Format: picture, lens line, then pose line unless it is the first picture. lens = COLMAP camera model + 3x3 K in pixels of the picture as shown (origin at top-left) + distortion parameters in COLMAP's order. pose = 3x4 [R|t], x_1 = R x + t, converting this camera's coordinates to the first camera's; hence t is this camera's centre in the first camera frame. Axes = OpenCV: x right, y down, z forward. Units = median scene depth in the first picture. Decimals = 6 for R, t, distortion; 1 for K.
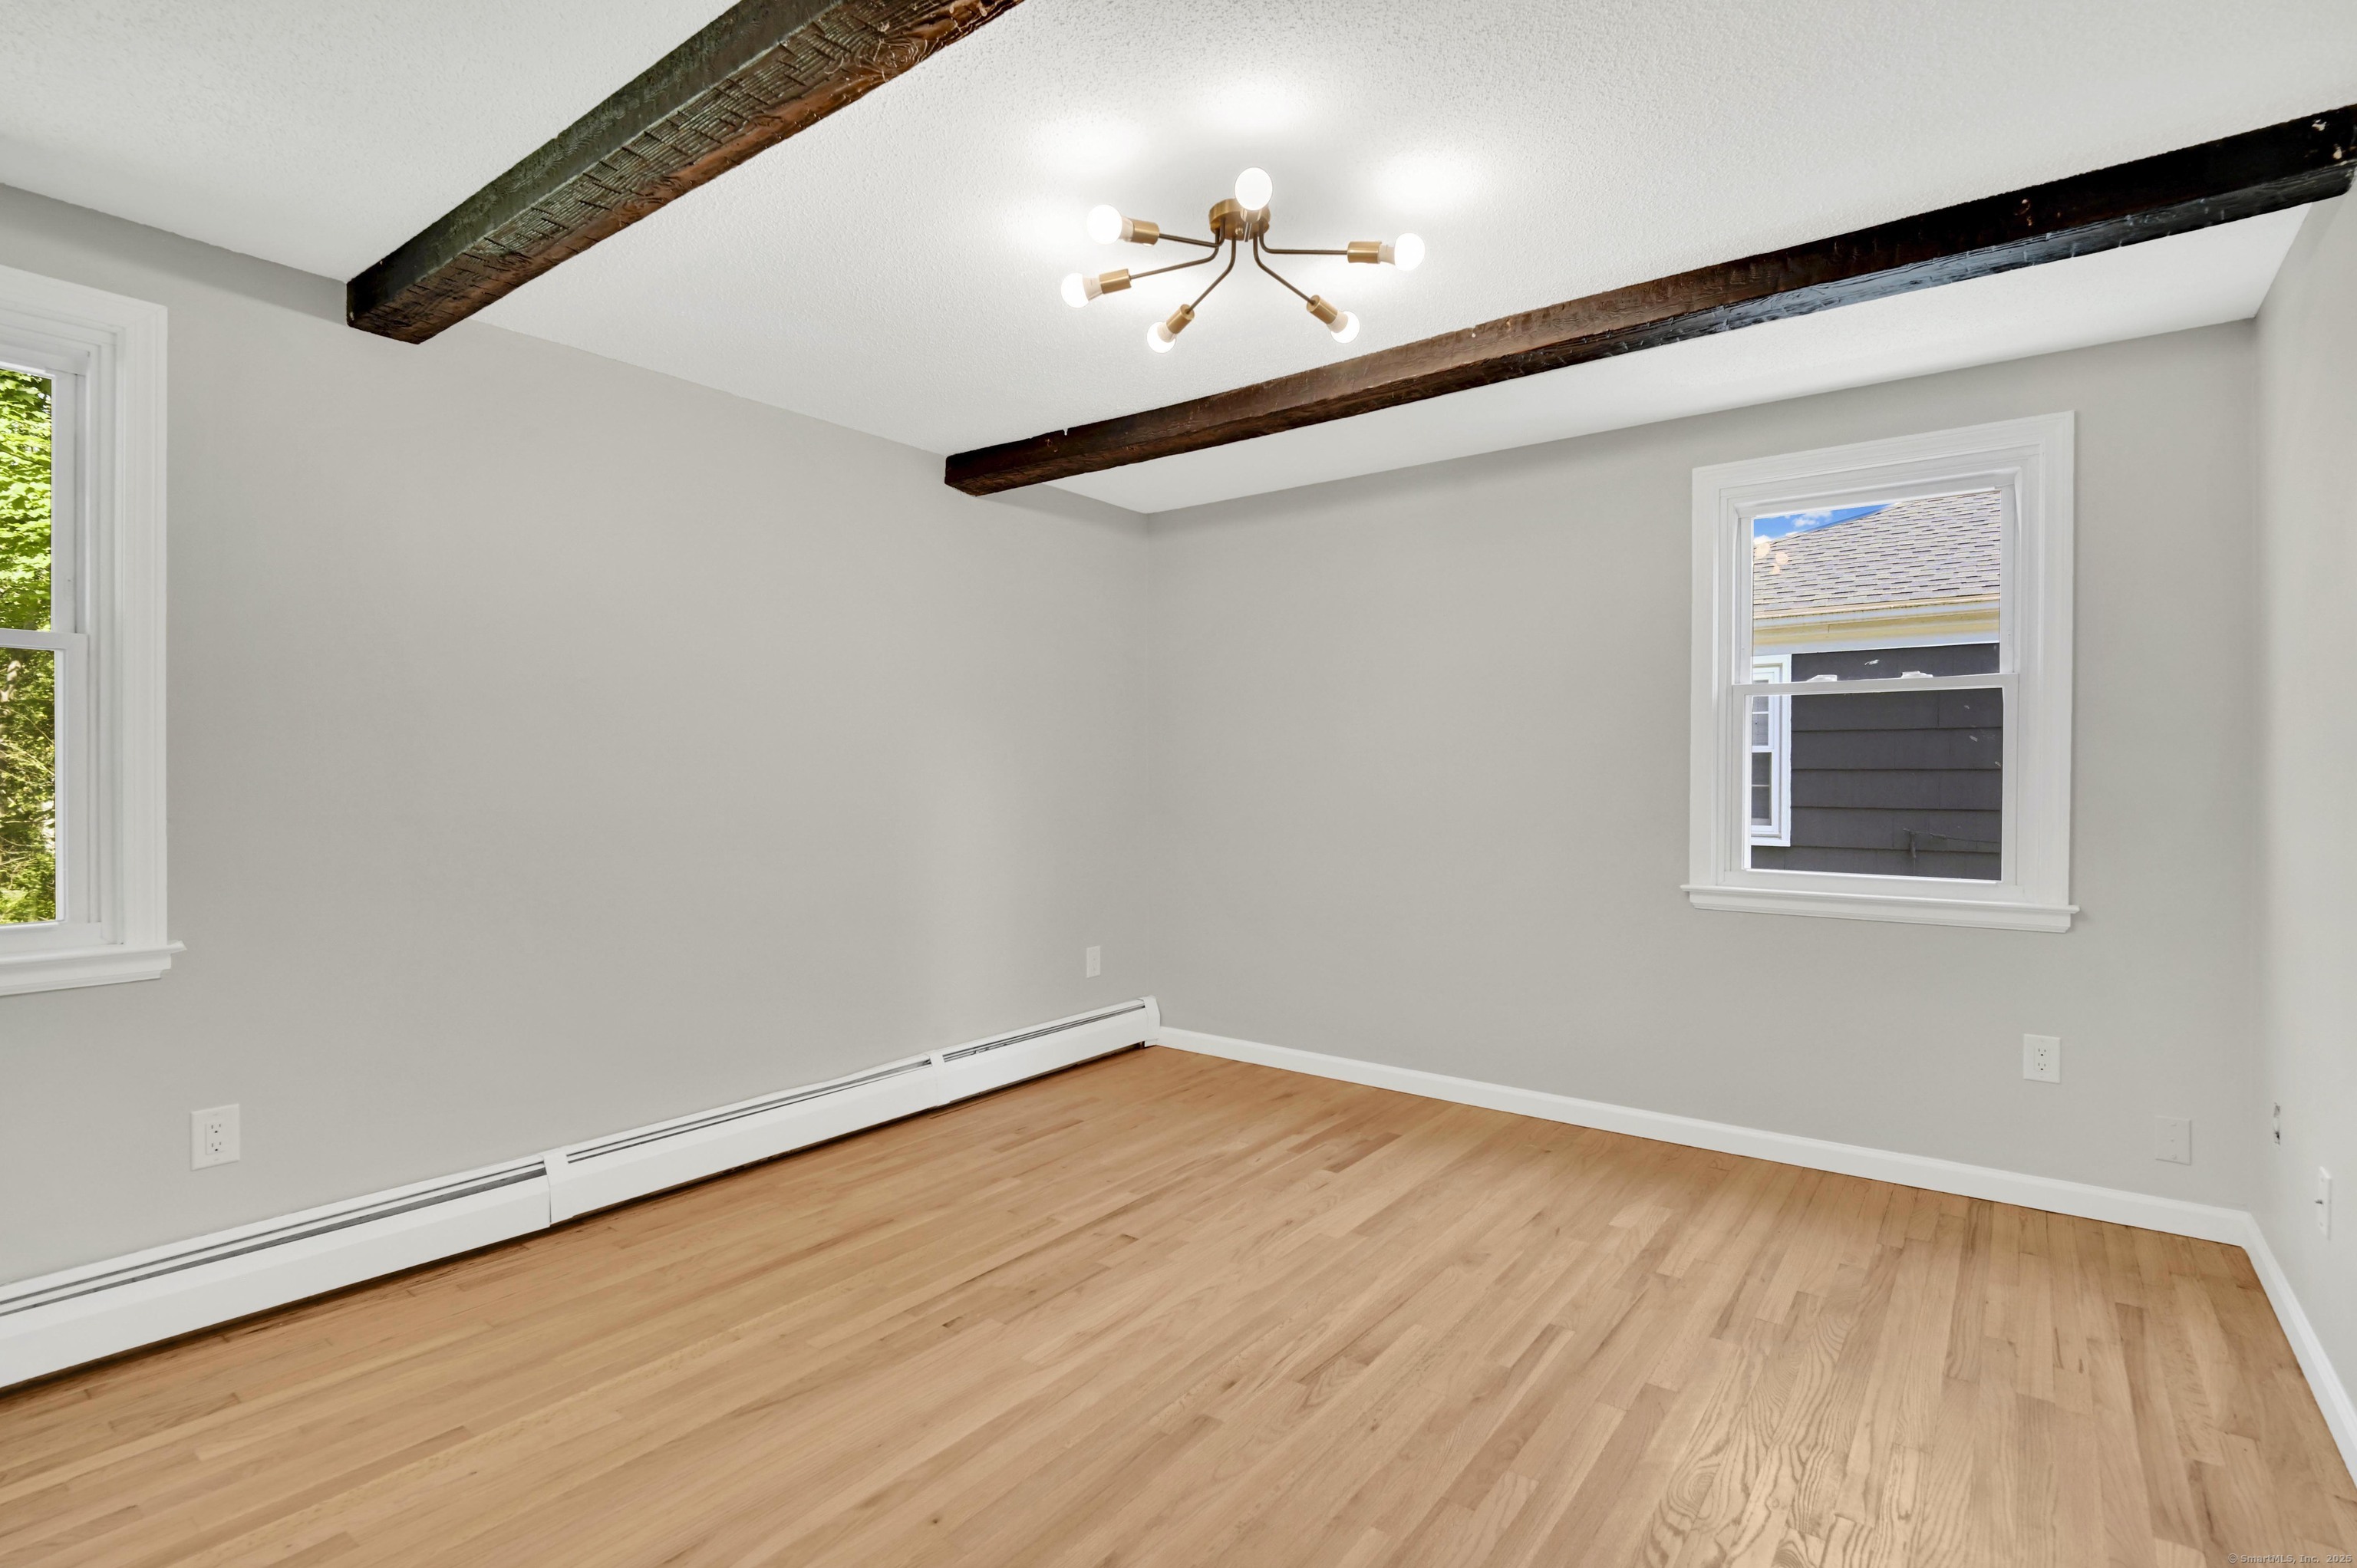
lens RADIAL K [[1121.0, 0, 1184.7], [0, 1121.0, 778.7], [0, 0, 1]] dist [-0.002925, -0.000227]
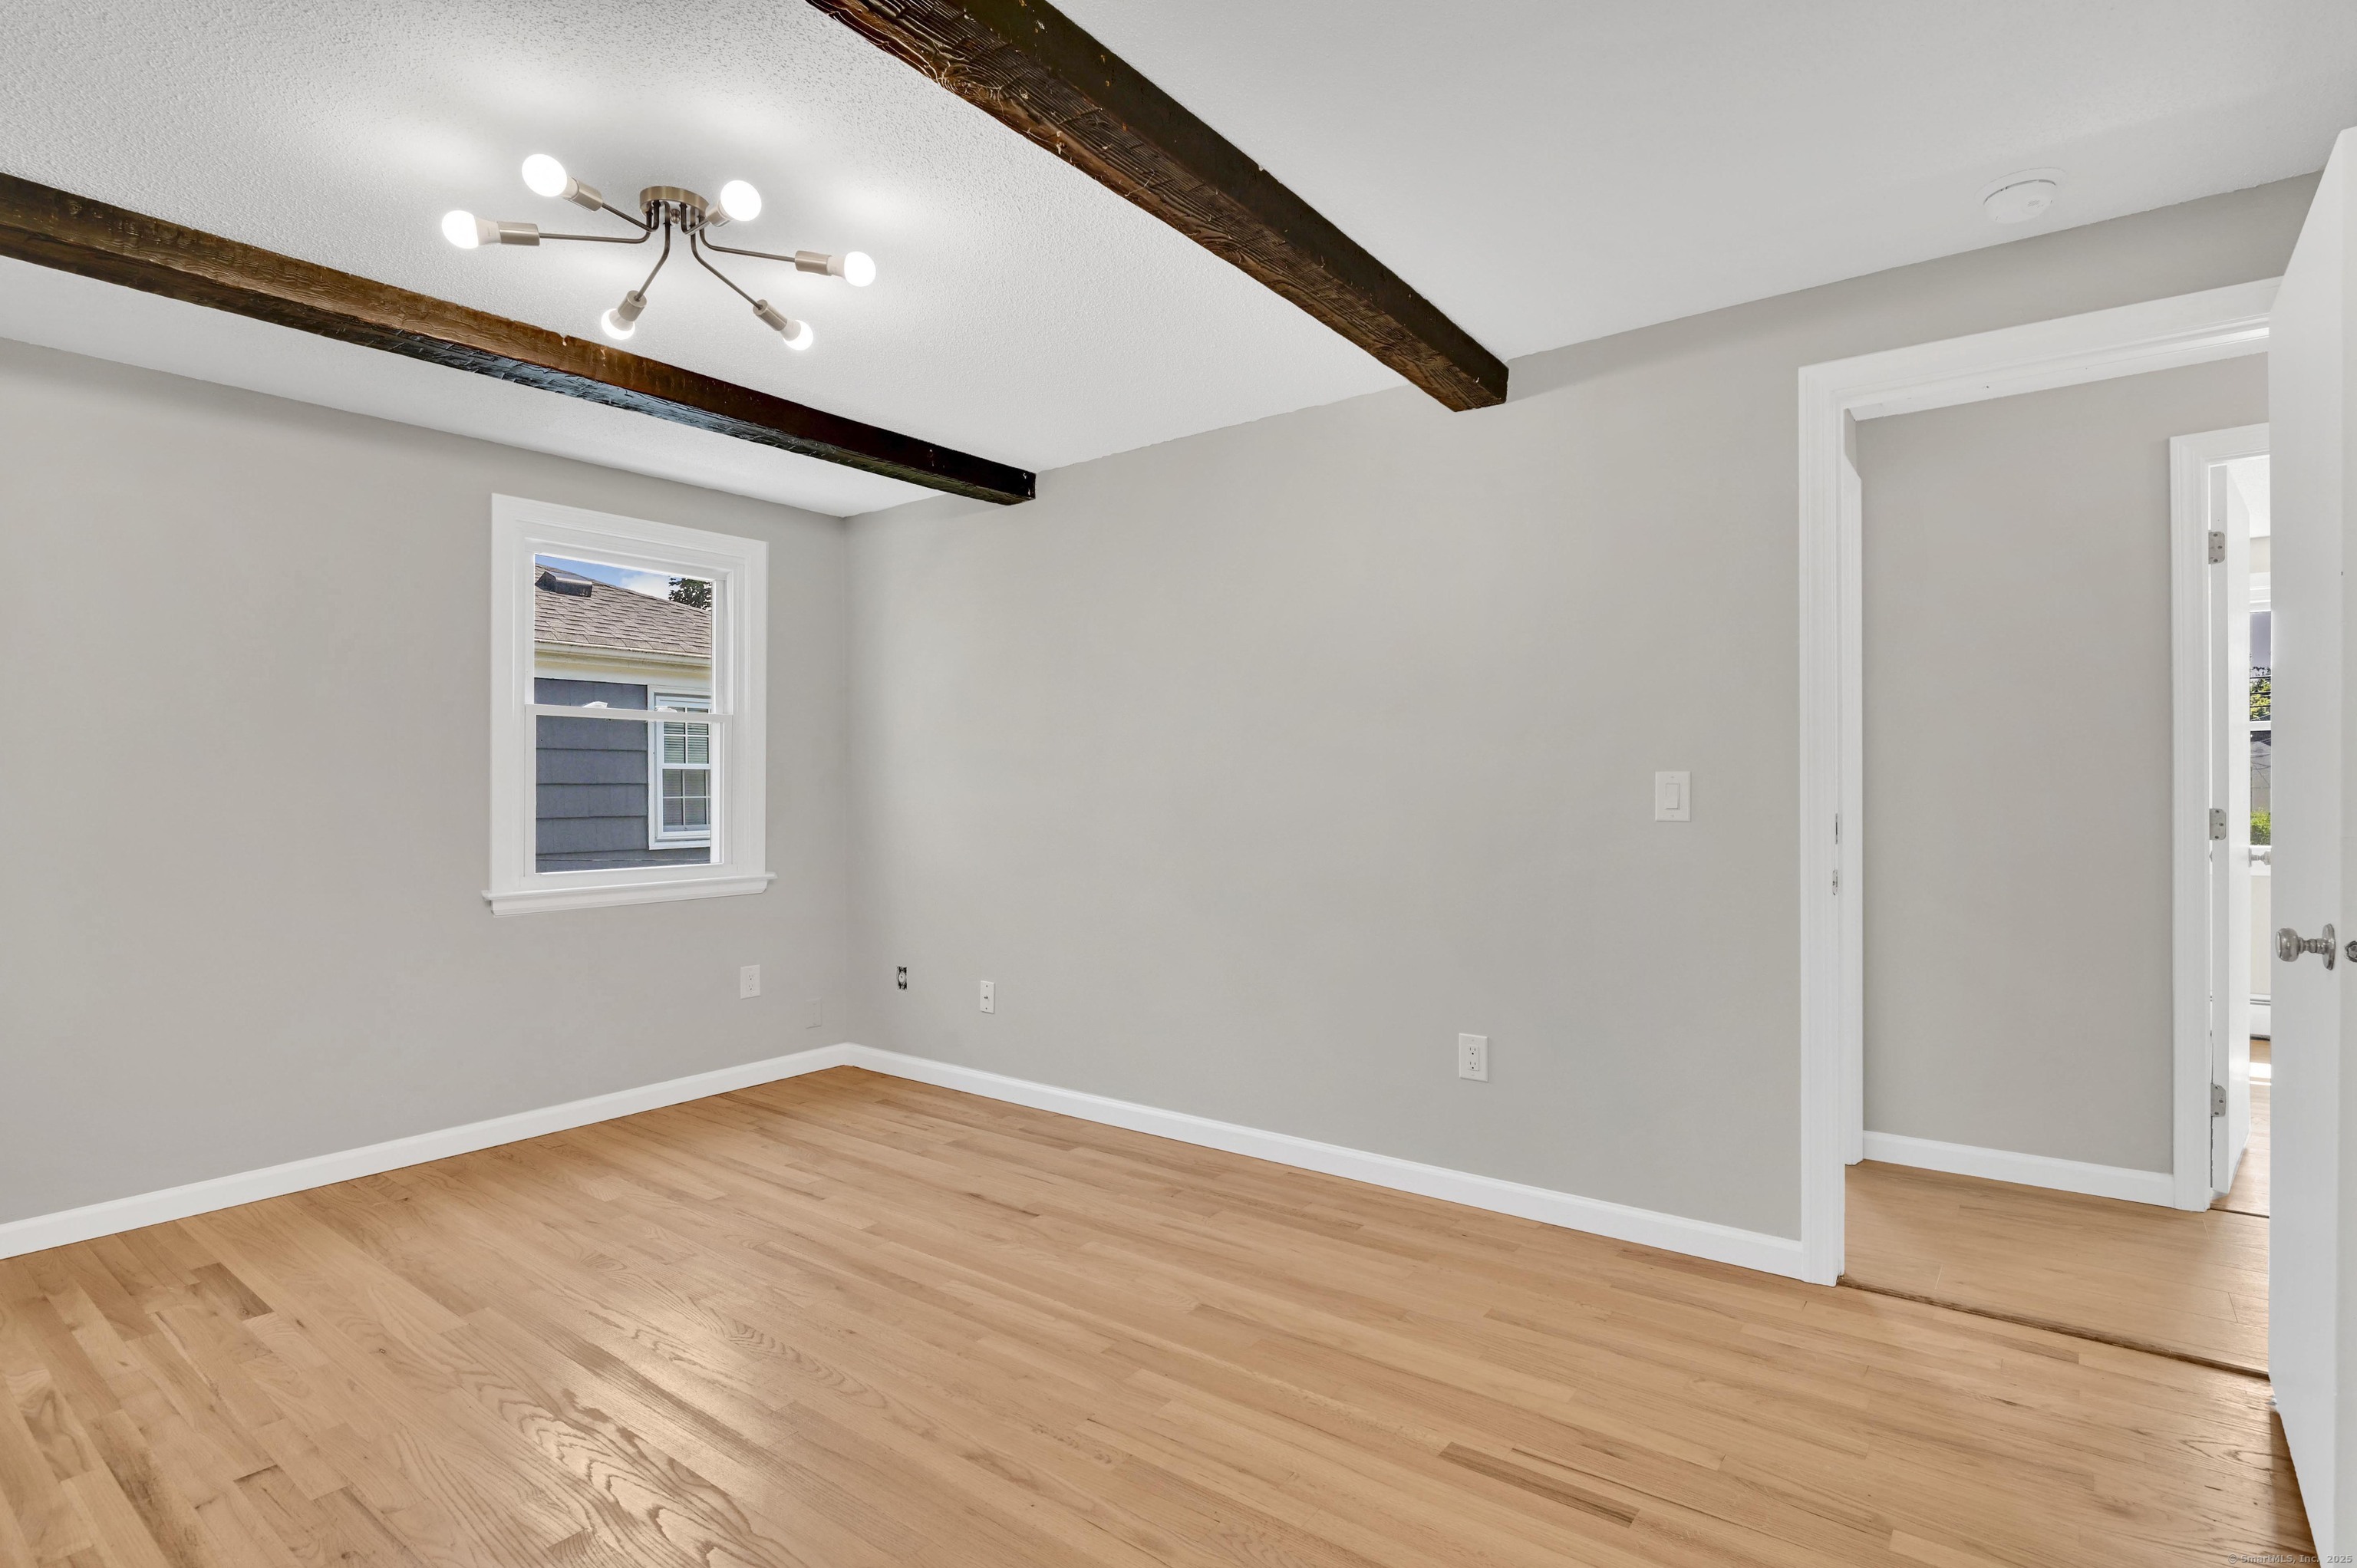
lens RADIAL K [[1121.0, 0, 1184.7], [0, 1121.0, 778.7], [0, 0, 1]] dist [-0.002925, -0.000227]
pose [[0.021684, 0.003590, 0.999758, -0.685960], [0.002888, 0.999989, -0.003653, -0.007628], [-0.999761, 0.002966, 0.021674, 0.404095]]
